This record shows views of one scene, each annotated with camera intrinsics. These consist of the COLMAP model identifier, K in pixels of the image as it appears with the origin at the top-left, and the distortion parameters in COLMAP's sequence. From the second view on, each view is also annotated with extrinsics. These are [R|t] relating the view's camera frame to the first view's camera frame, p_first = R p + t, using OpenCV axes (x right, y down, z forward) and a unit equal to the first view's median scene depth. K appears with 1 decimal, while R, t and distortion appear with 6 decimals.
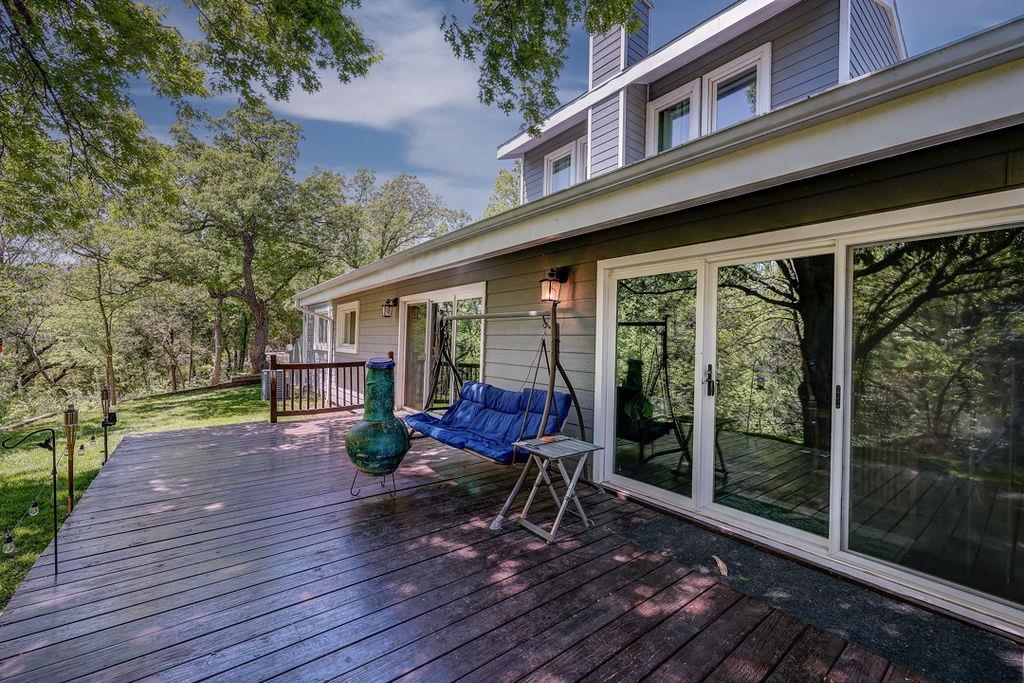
lens RADIAL K [[412.6, 0, 513.5], [0, 412.6, 340.4], [0, 0, 1]] dist [0.000164, 0.000019]
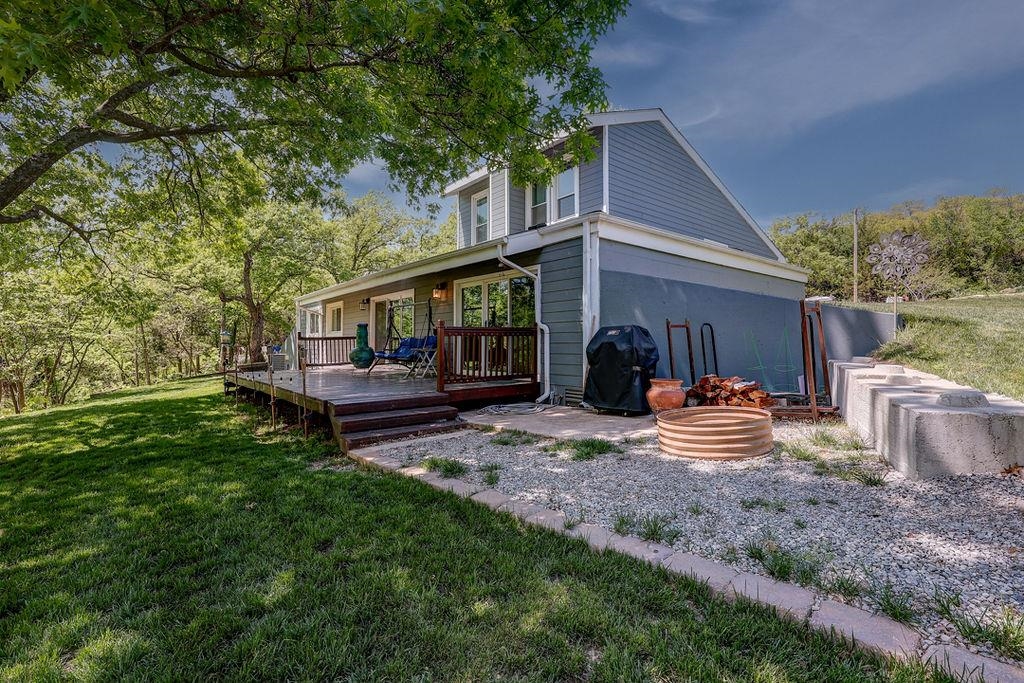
lens RADIAL K [[466.6, 0, 512.7], [0, 466.6, 335.6], [0, 0, 1]] dist [0.001521, 0.000384]
pose [[0.999430, -0.025930, 0.021604, 0.298441], [0.026266, 0.999536, -0.015432, 0.108459], [-0.021194, 0.015990, 0.999647, -1.050457]]
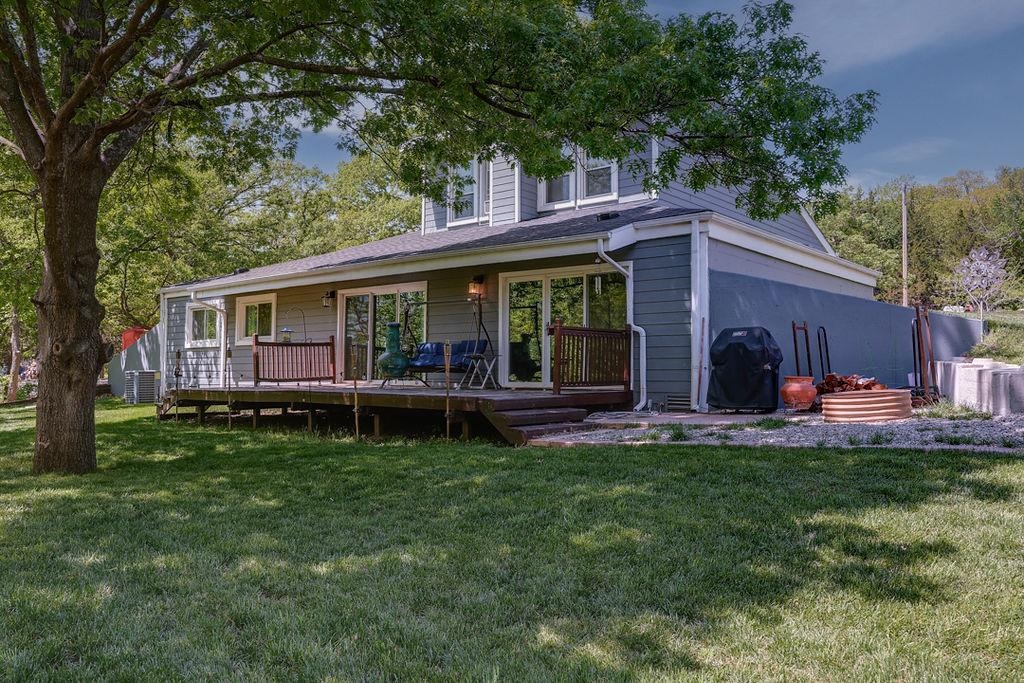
lens RADIAL K [[795.3, 0, 512.2], [0, 795.3, 340.8], [0, 0, 1]] dist [0.000921, 0.000609]
pose [[0.977870, -0.010100, 0.208971, -0.326325], [0.017585, 0.999267, -0.033992, 0.158972], [-0.208474, 0.036915, 0.977331, -1.665540]]
